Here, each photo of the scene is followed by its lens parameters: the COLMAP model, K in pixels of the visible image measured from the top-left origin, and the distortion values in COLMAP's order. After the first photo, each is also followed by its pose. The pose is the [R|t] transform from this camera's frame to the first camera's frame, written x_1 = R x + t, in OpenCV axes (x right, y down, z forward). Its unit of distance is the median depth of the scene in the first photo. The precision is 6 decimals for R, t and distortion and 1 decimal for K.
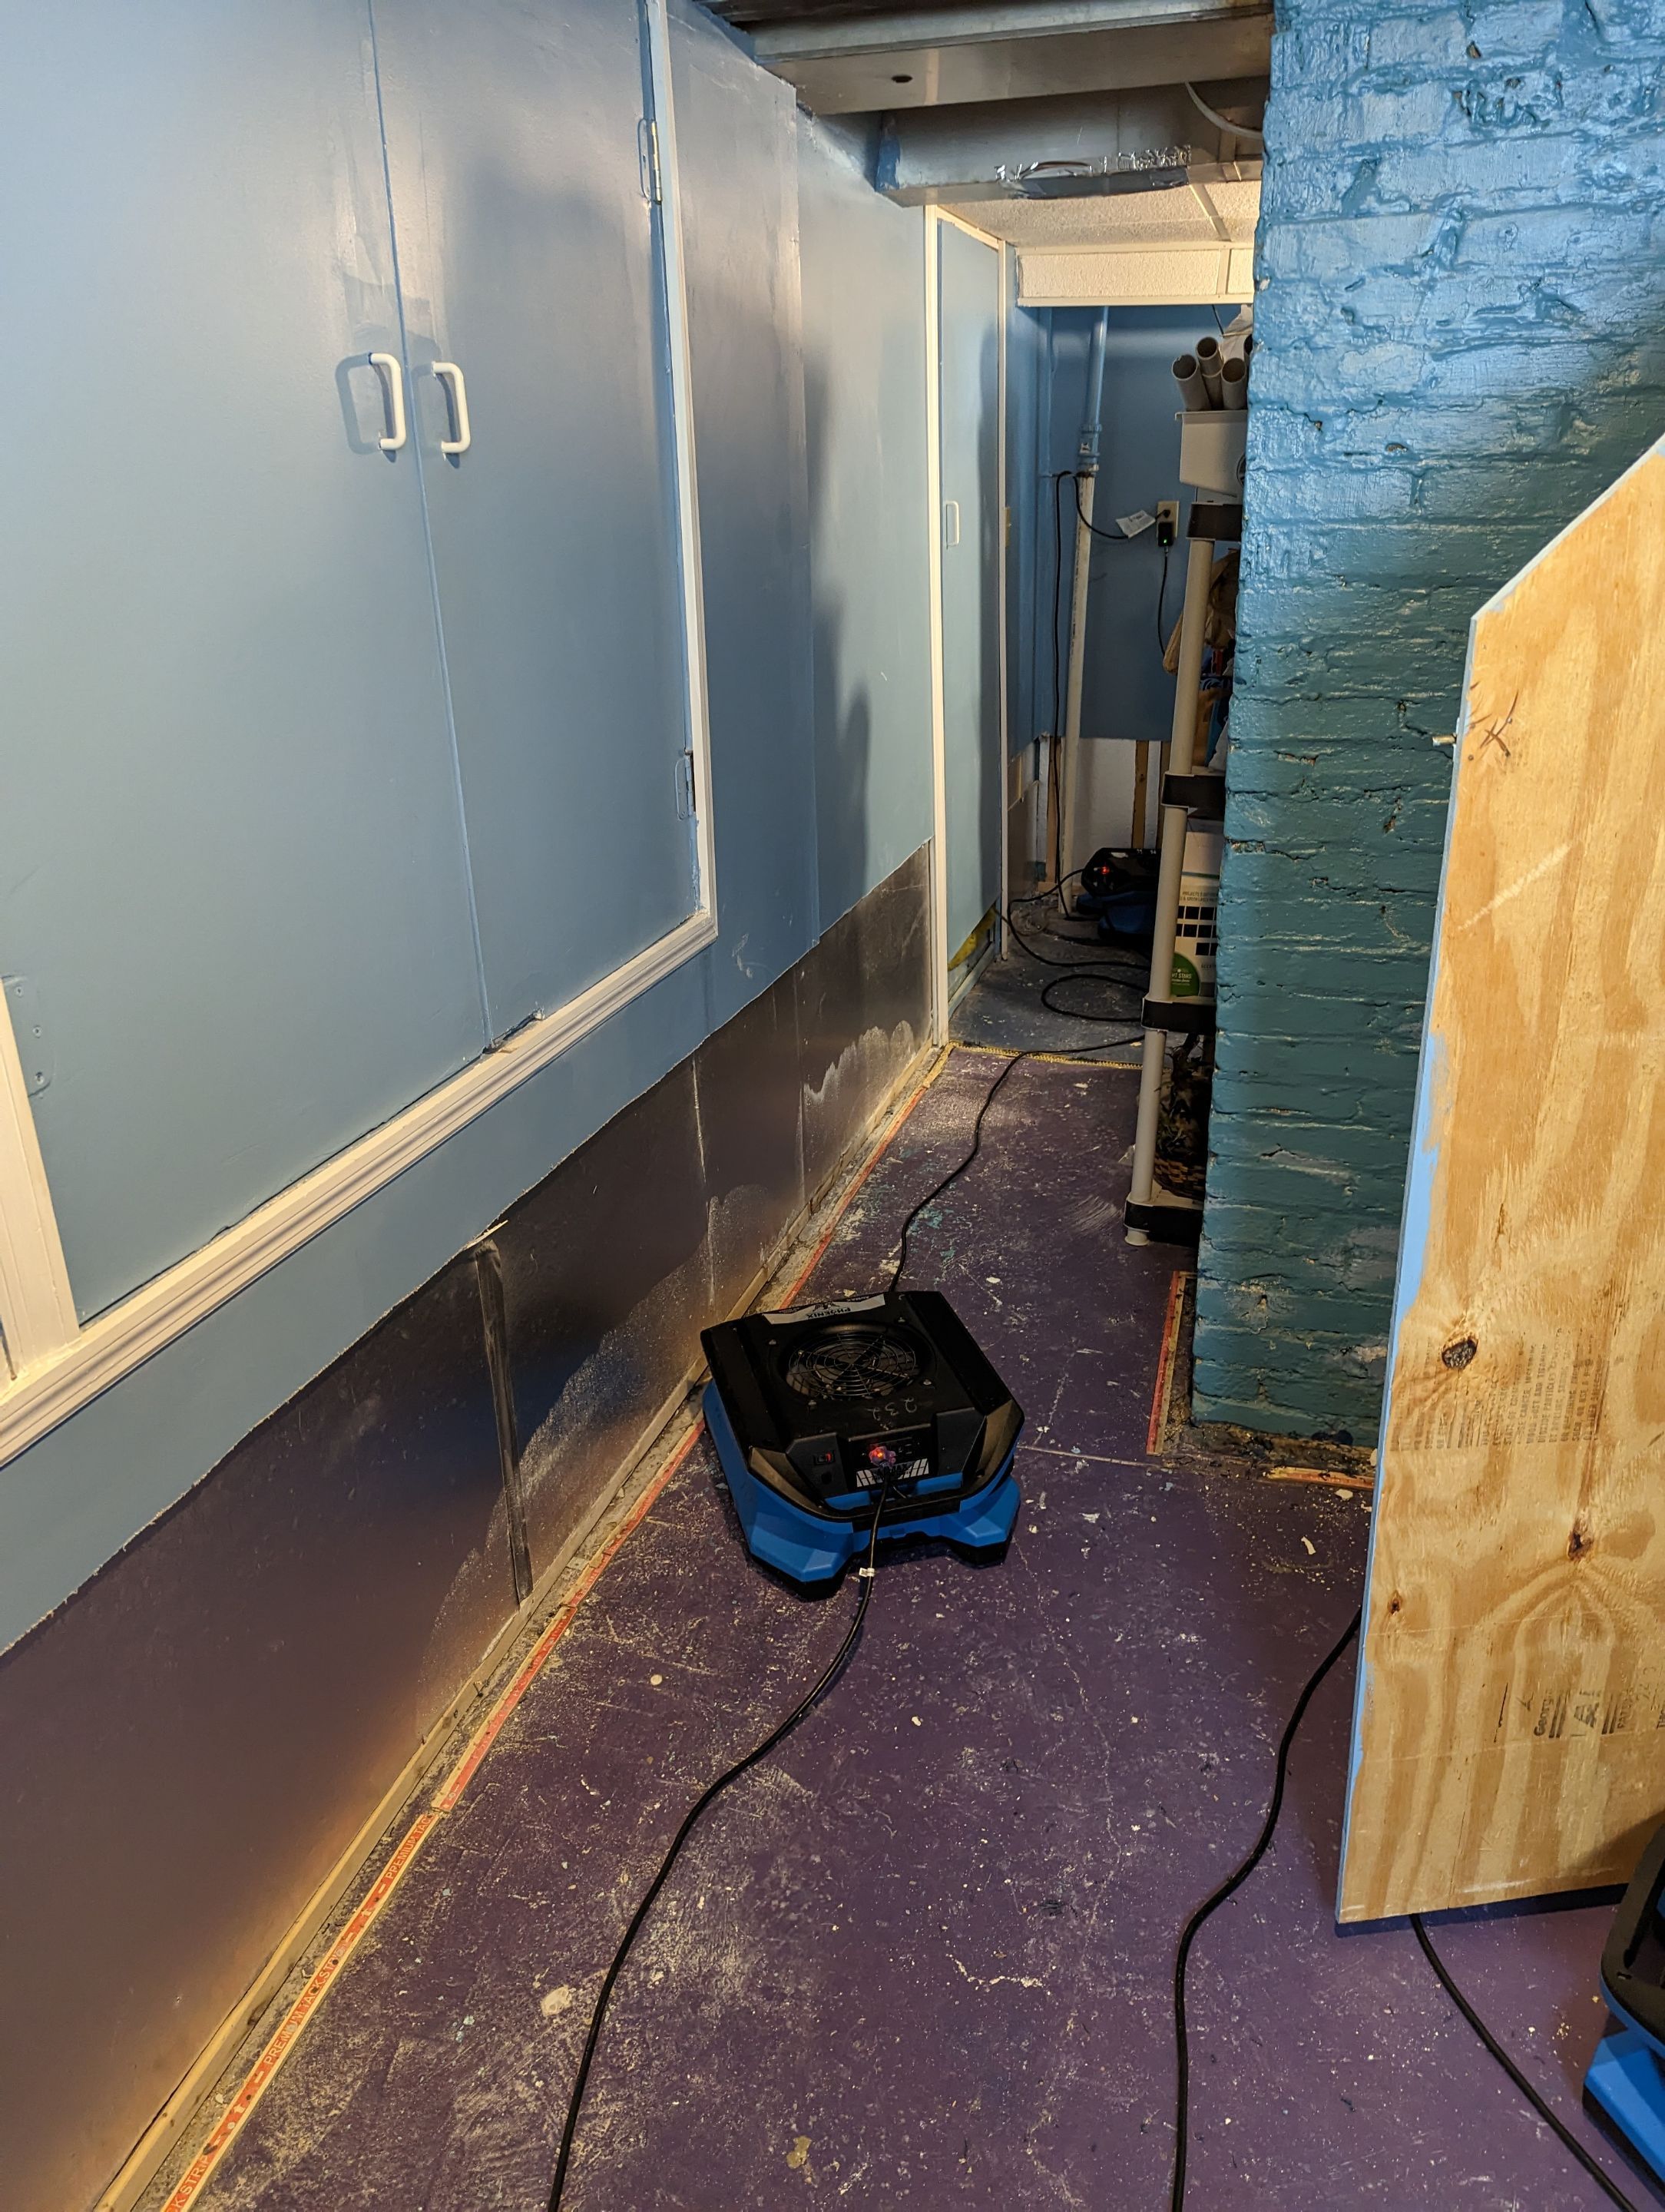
lens RADIAL K [[1581.7, 0, 838.7], [0, 1581.7, 1113.0], [0, 0, 1]] dist [0.050142, -0.031587]
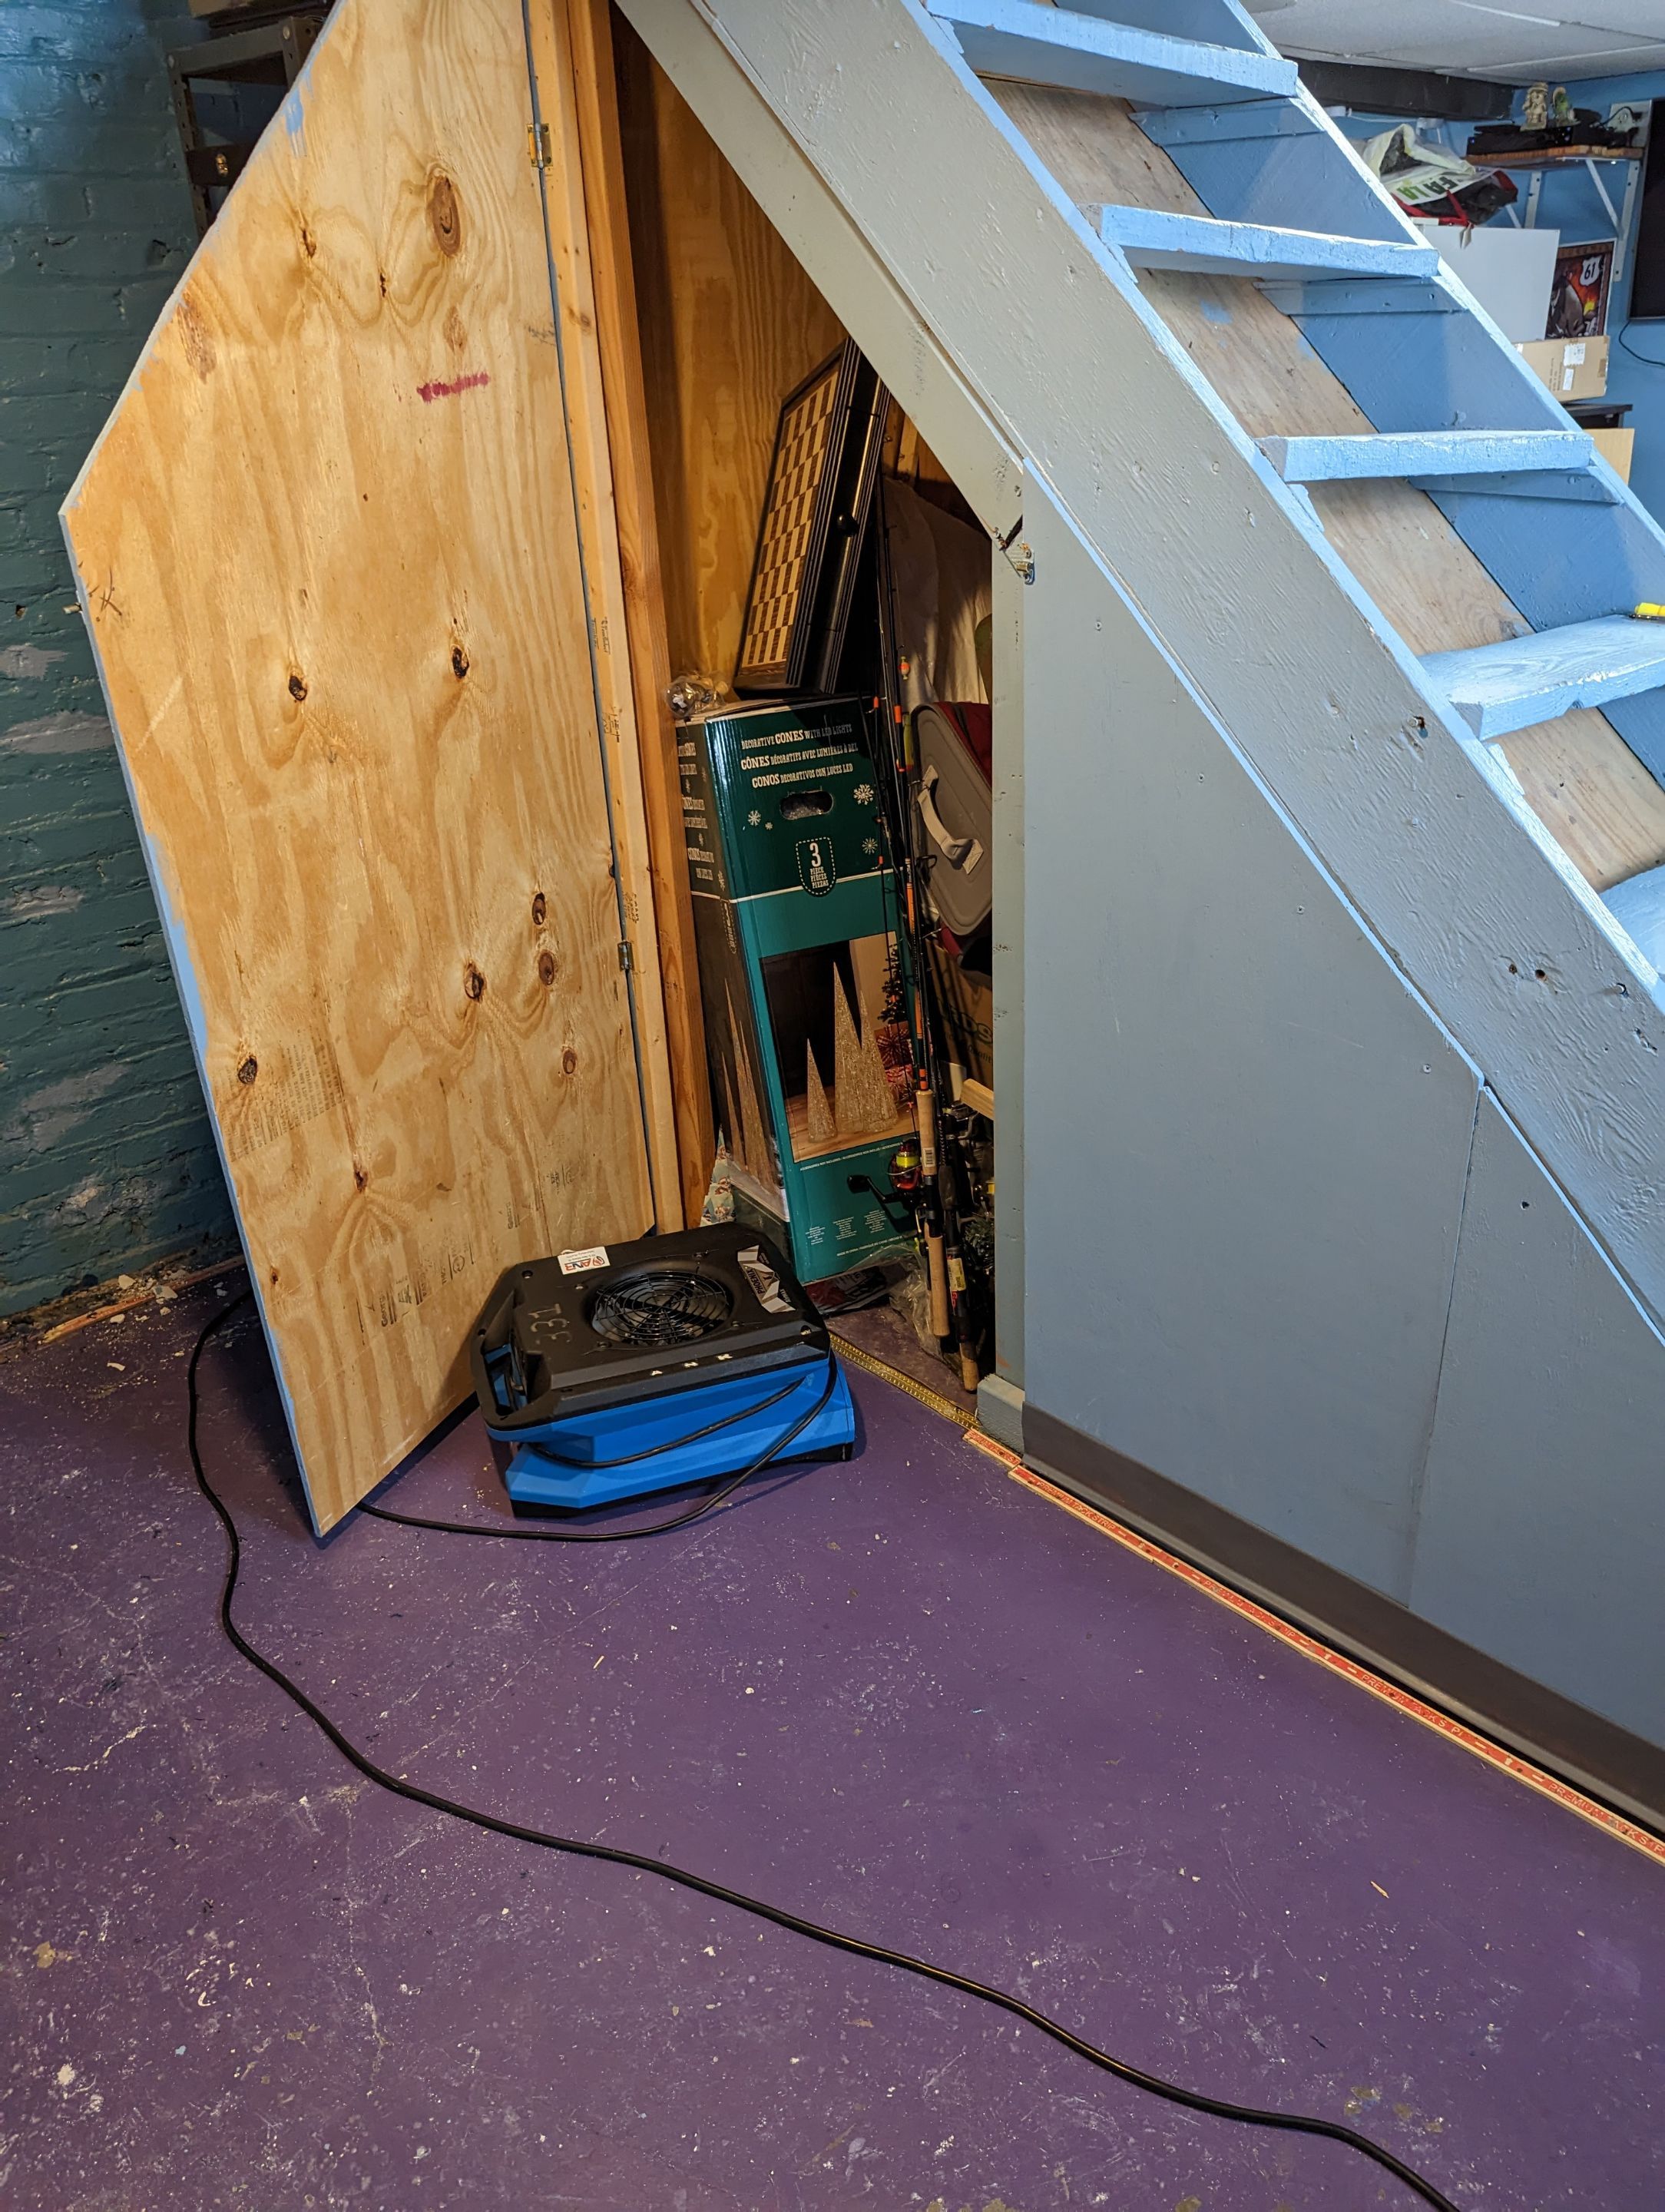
lens RADIAL K [[1581.7, 0, 836.9], [0, 1581.7, 1104.8], [0, 0, 1]] dist [0.050142, -0.031587]
pose [[0.524175, -0.361180, 0.771226, -0.372511], [0.342390, 0.918571, 0.197474, 0.078227], [-0.779750, 0.160549, 0.605157, -0.180571]]
